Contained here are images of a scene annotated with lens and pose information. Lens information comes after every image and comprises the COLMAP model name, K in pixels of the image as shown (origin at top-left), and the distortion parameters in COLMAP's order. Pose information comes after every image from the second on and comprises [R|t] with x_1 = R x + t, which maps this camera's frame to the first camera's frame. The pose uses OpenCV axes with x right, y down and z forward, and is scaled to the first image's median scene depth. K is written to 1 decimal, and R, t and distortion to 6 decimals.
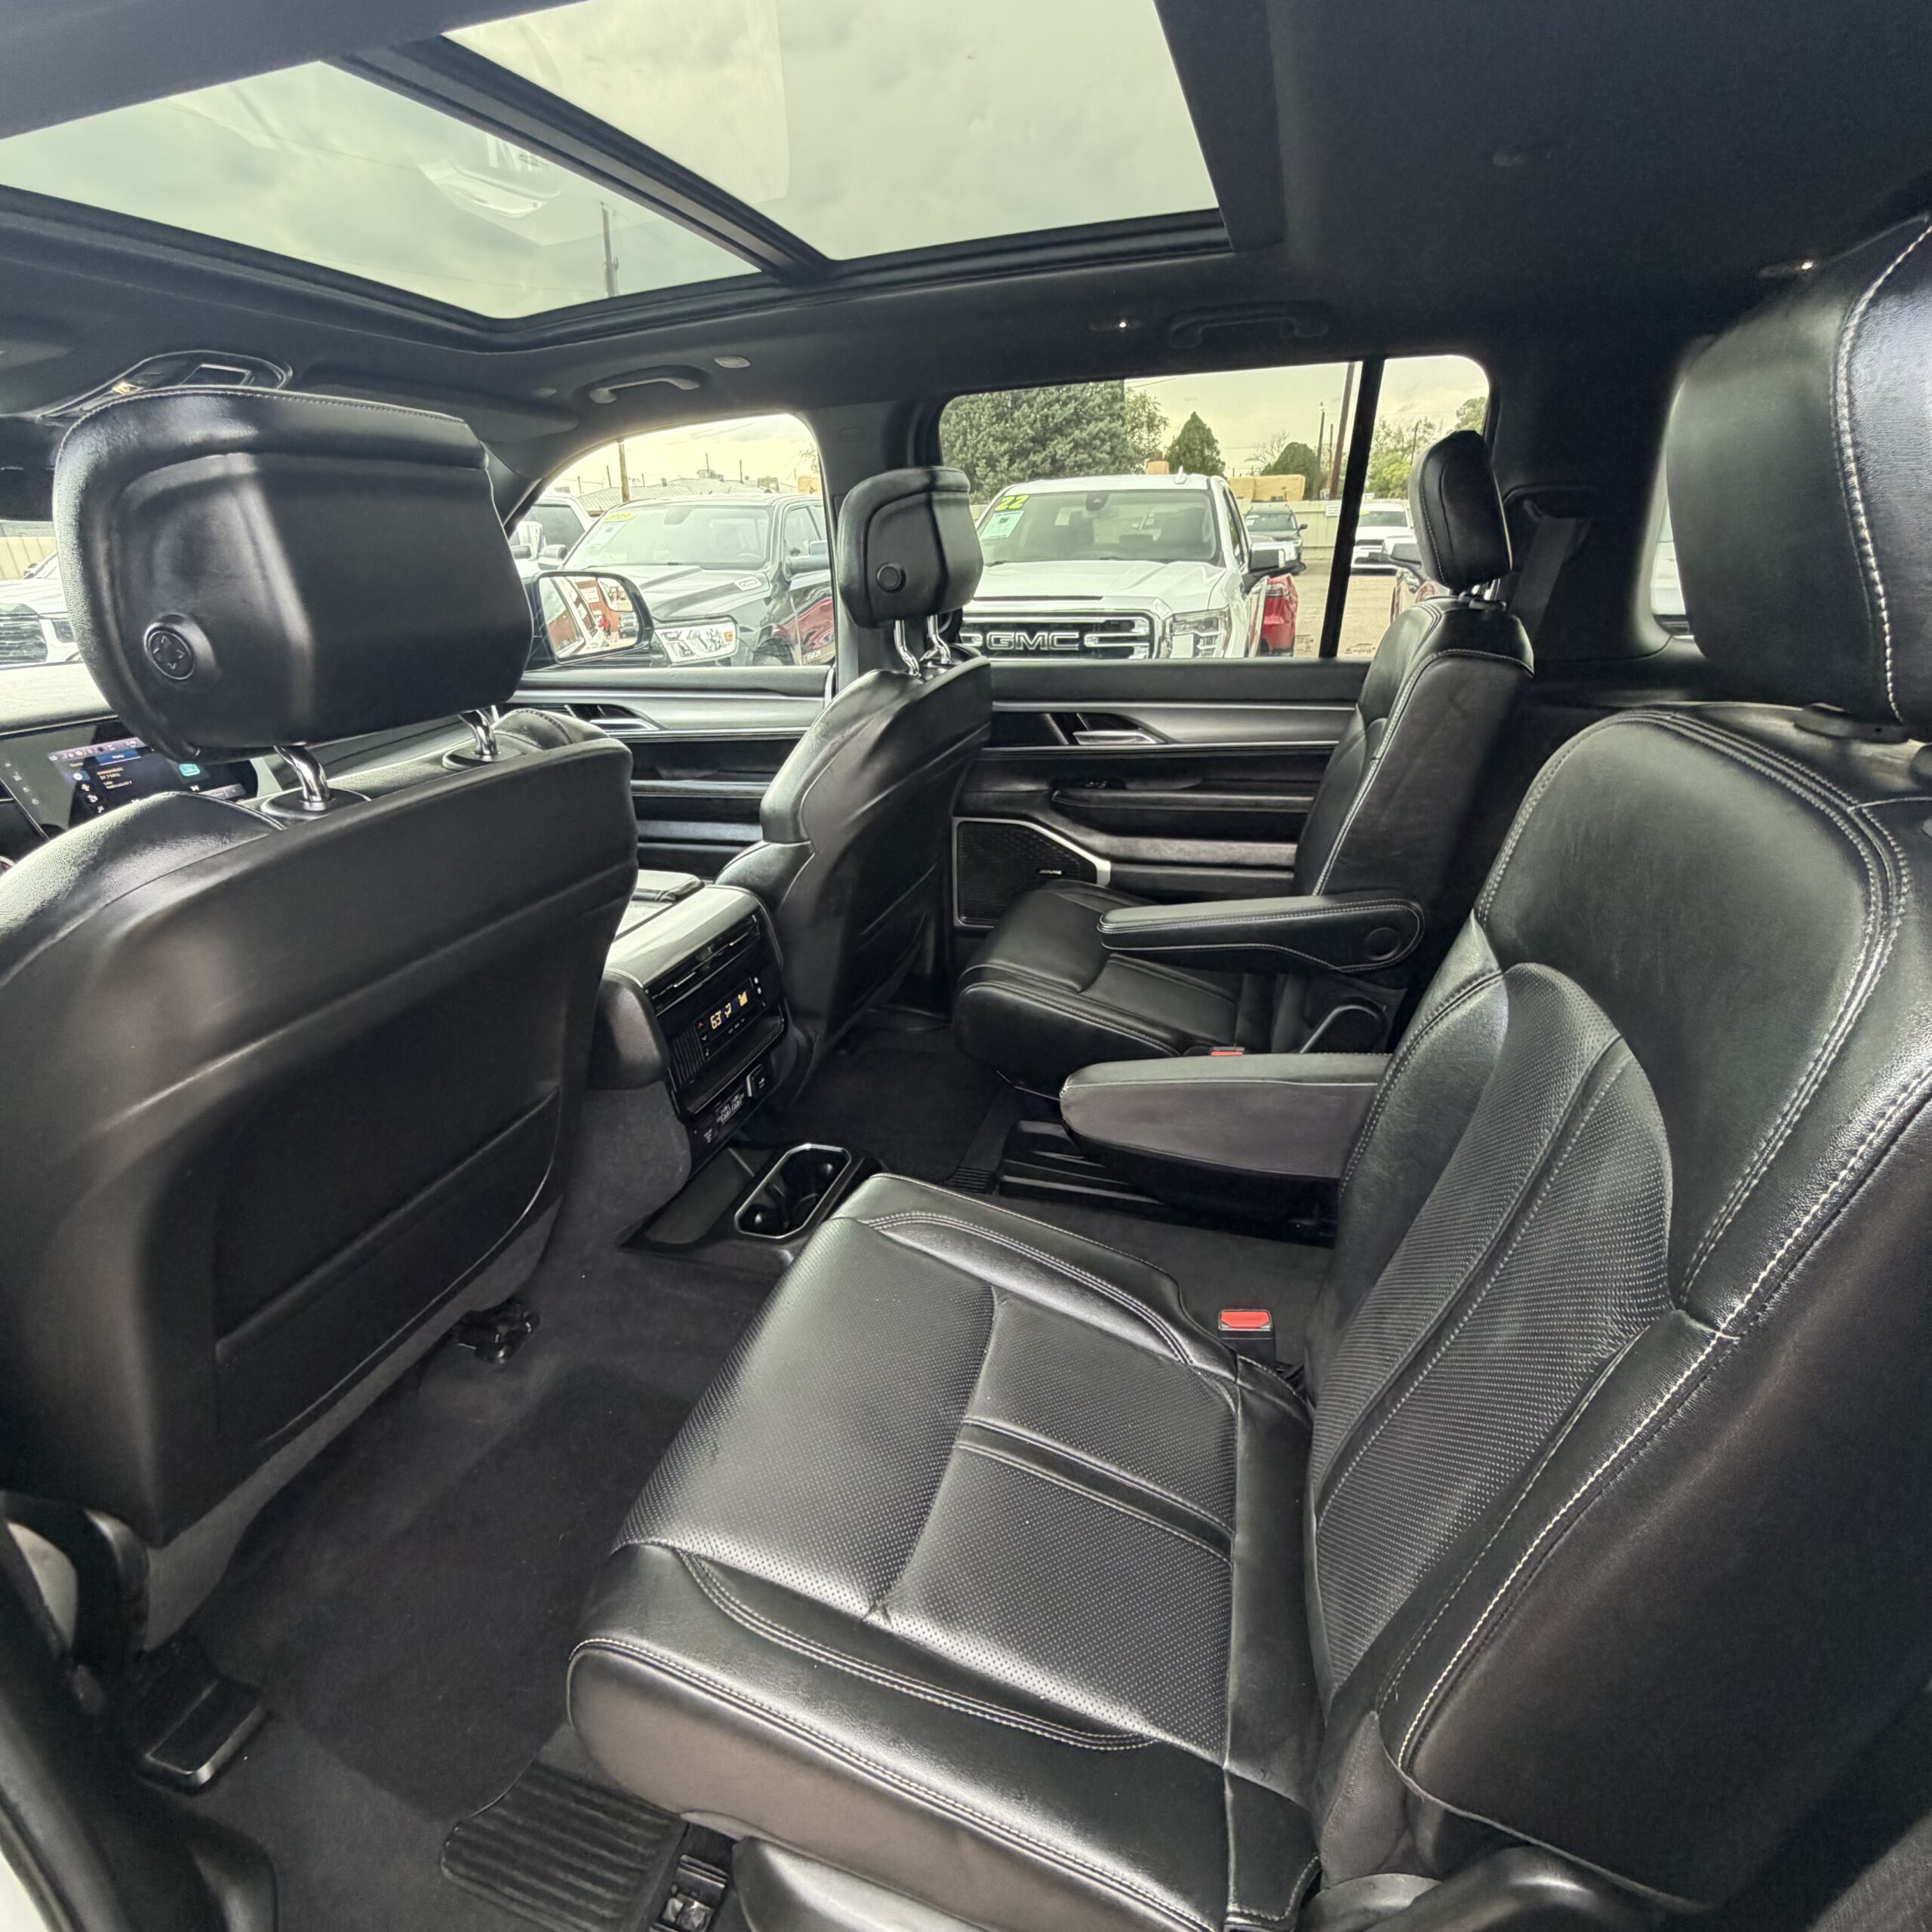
lens RADIAL K [[963.4, 0, 1002.9], [0, 963.4, 969.1], [0, 0, 1]] dist [-0.001573, -0.015419]
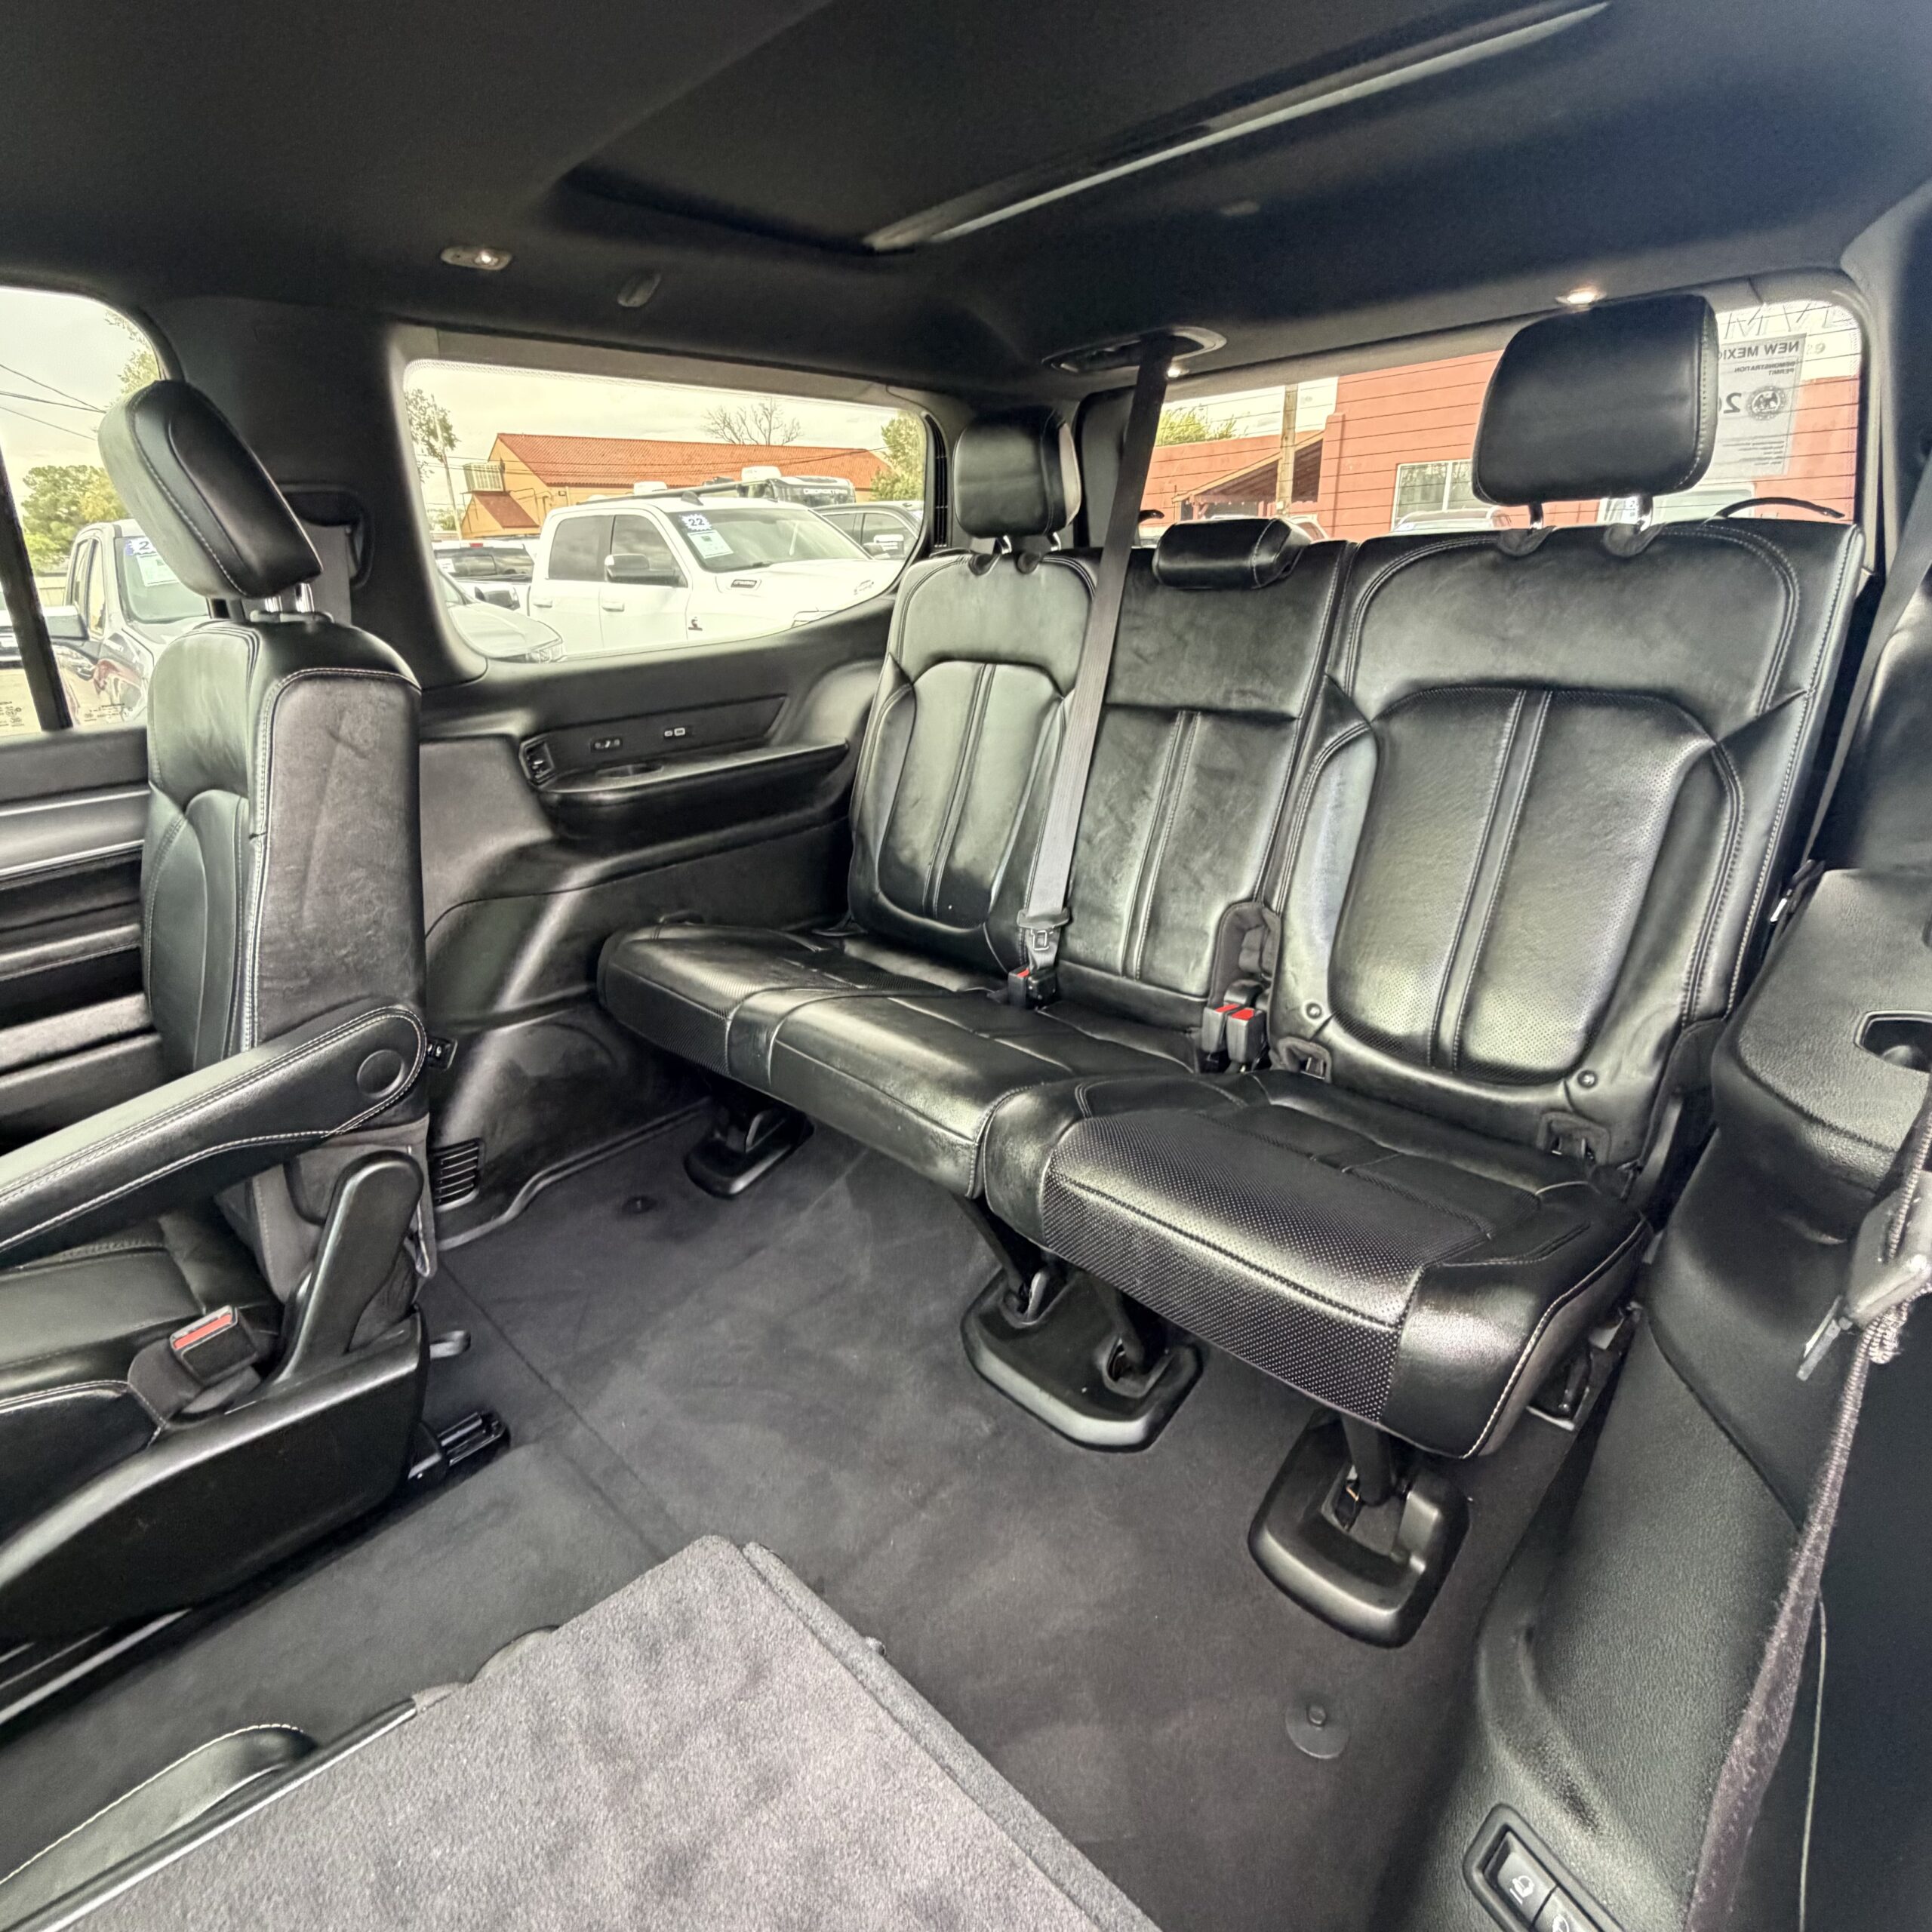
lens RADIAL K [[1011.5, 0, 966.0], [0, 1011.5, 966.0], [0, 0, 1]] dist [0.001420, 0.001124]
pose [[0.477293, -0.321392, 0.817862, 0.003703], [0.382853, 0.913794, 0.135662, -0.026431], [-0.790958, 0.248371, 0.559194, 0.154322]]
